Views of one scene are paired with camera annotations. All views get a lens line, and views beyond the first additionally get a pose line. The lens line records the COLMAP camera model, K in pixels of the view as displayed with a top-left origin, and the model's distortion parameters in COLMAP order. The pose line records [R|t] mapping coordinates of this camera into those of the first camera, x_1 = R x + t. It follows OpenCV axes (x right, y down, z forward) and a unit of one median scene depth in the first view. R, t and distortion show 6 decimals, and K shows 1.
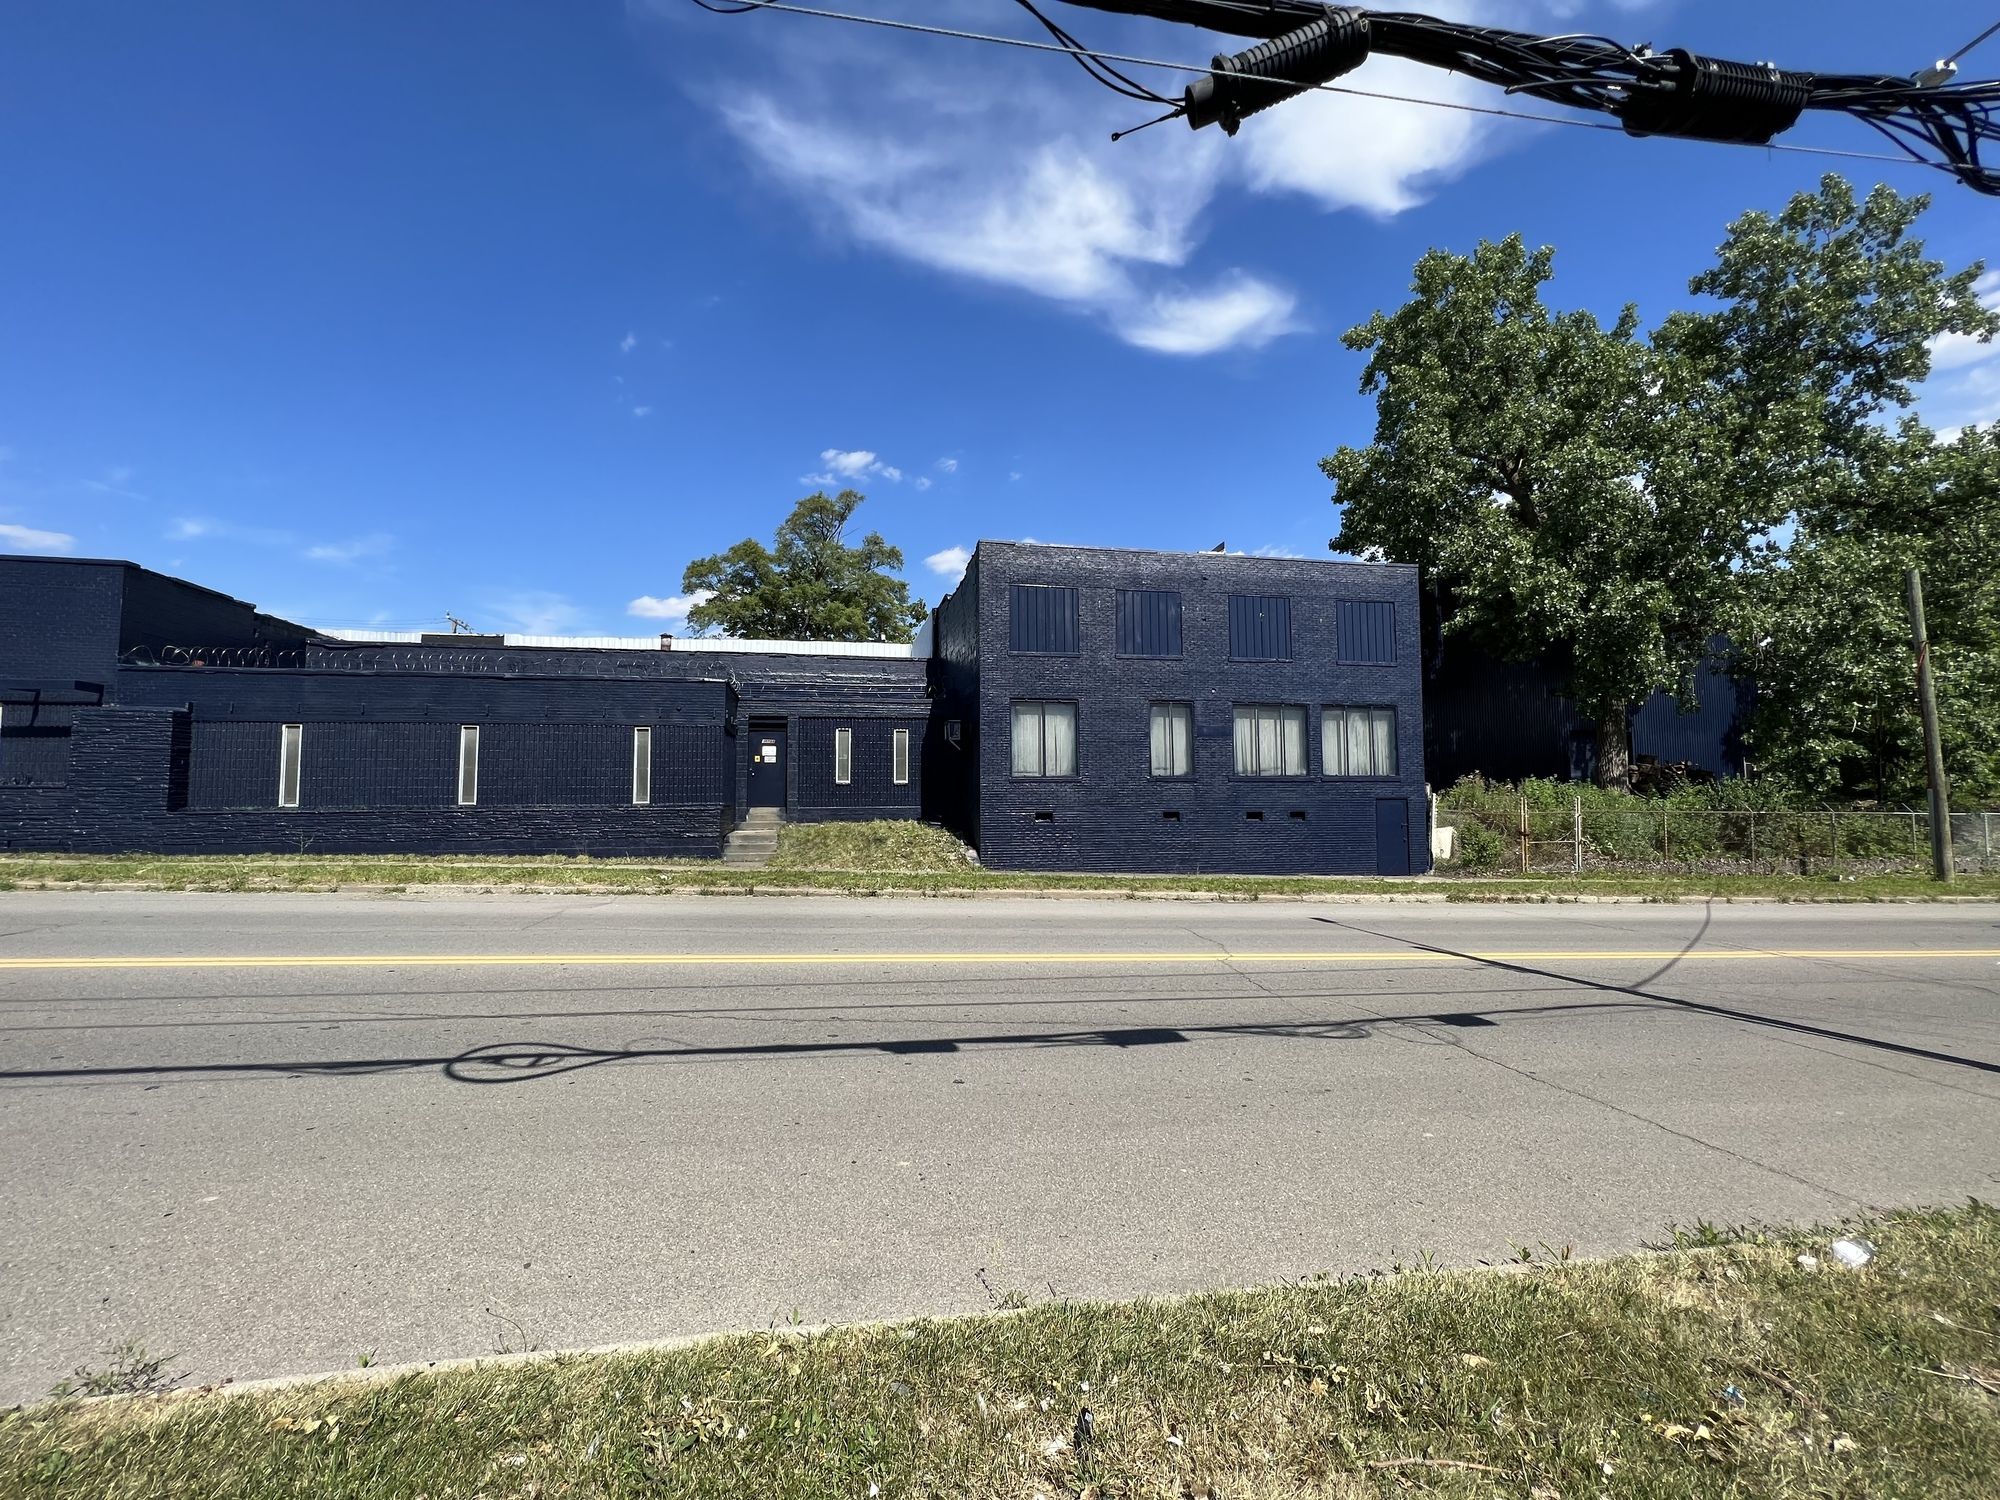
lens RADIAL K [[801.3, 0, 993.2], [0, 801.3, 725.8], [0, 0, 1]] dist [-0.001367, 0.000073]
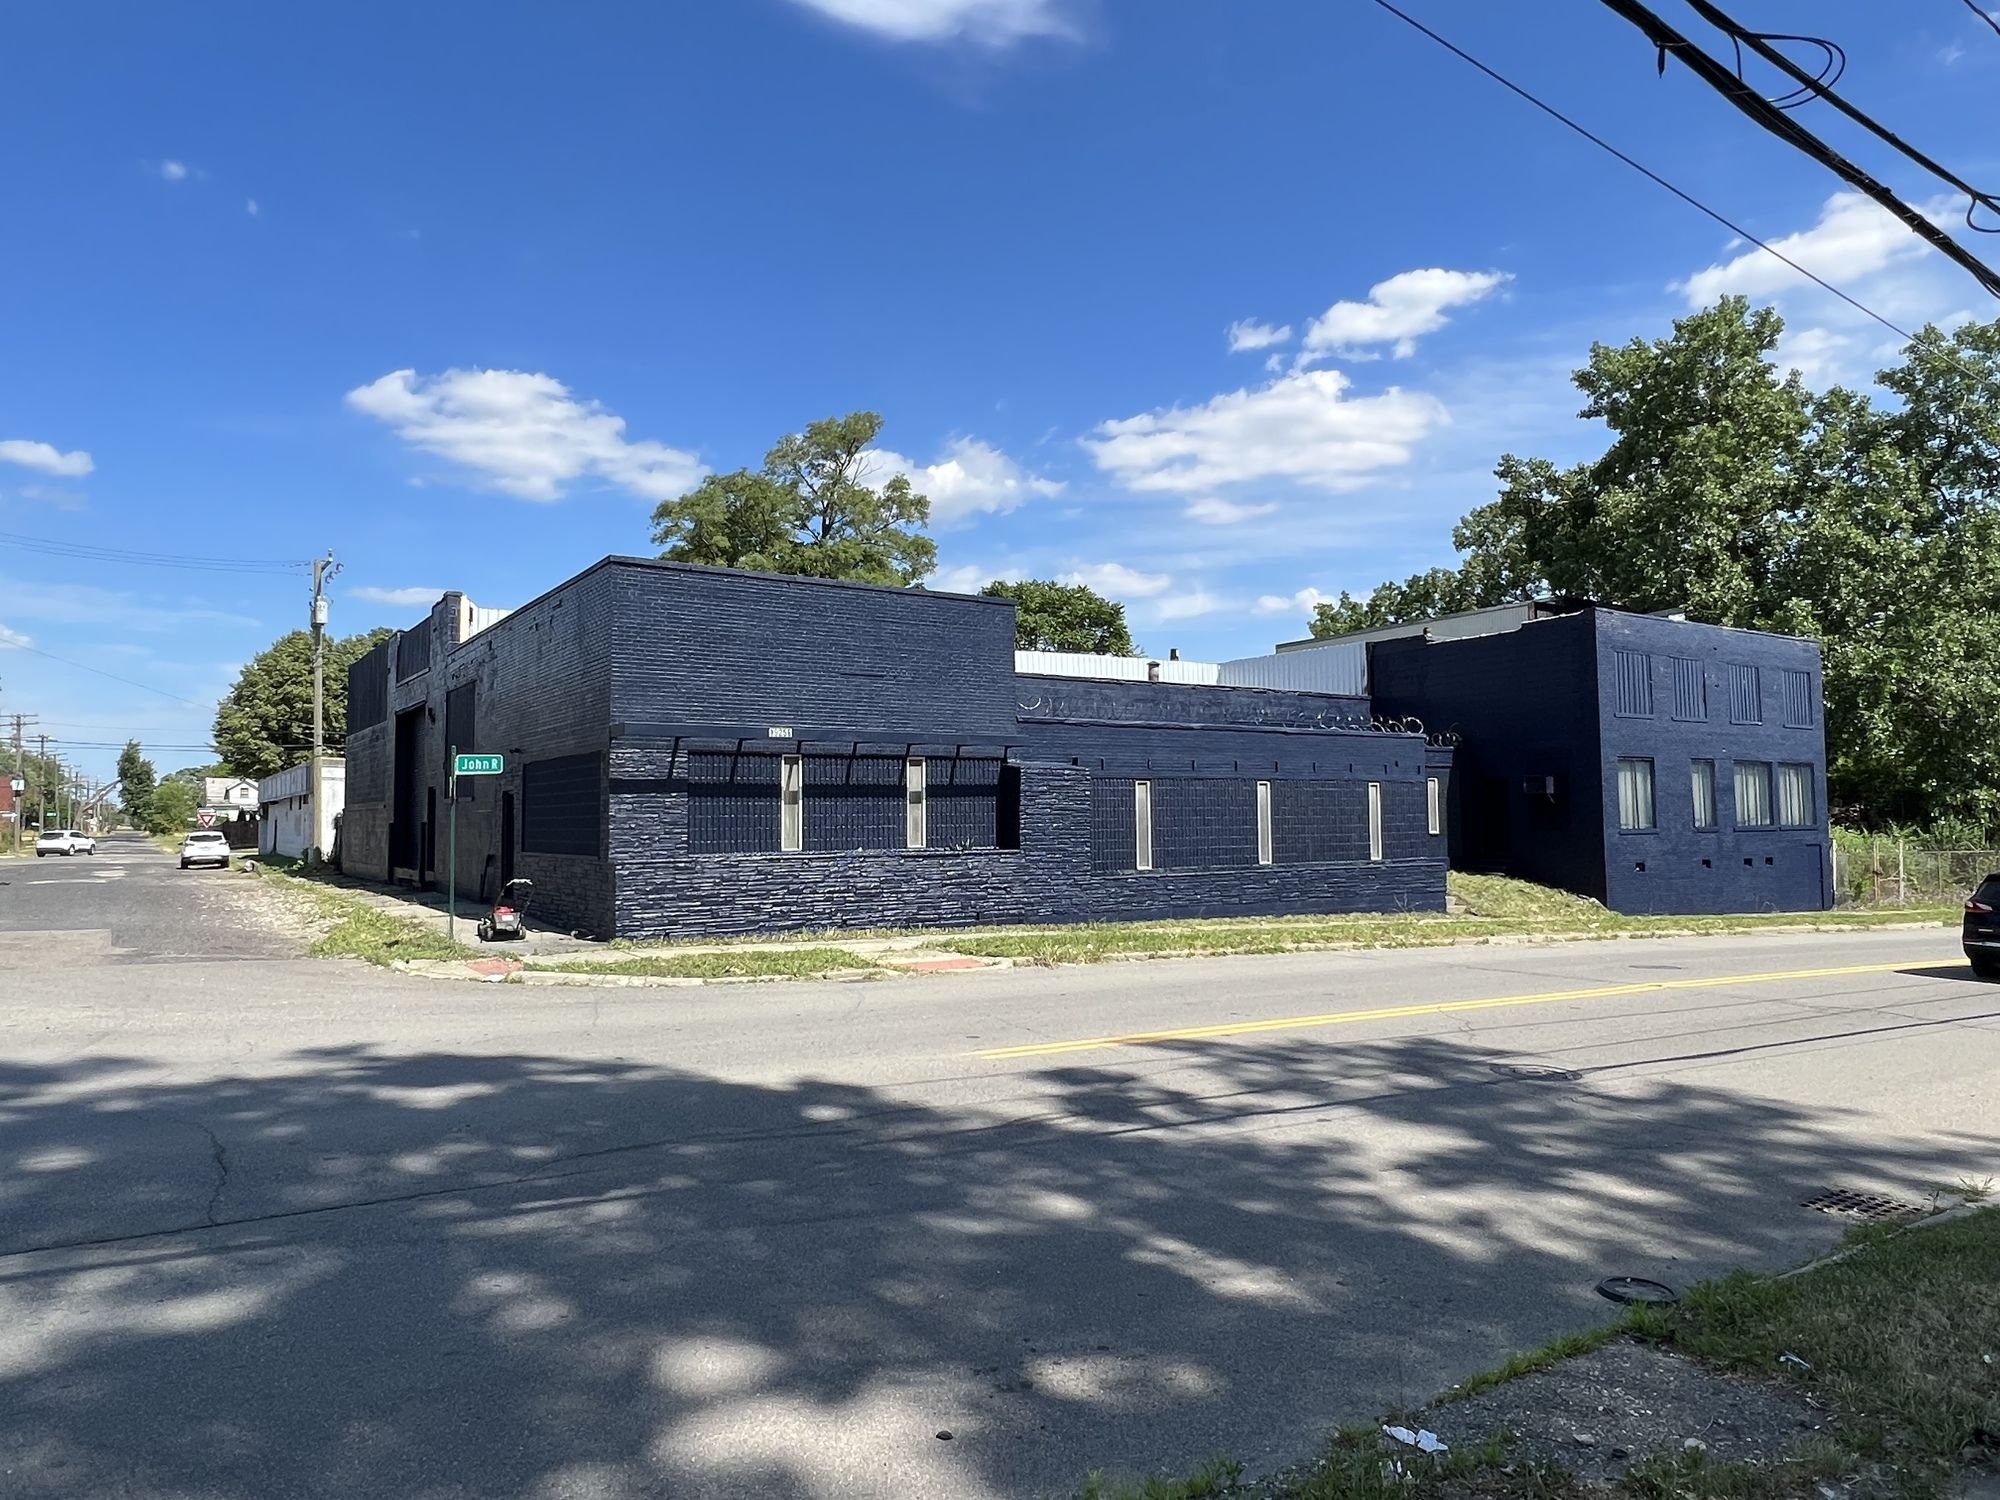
lens RADIAL K [[1283.3, 0, 1039.8], [0, 1283.3, 732.1], [0, 0, 1]] dist [0.017432, 0.005485]
pose [[0.913654, 0.022247, 0.405884, -1.387722], [-0.027214, 0.999609, 0.006469, -0.057021], [-0.405581, -0.016956, 0.913902, -0.272041]]
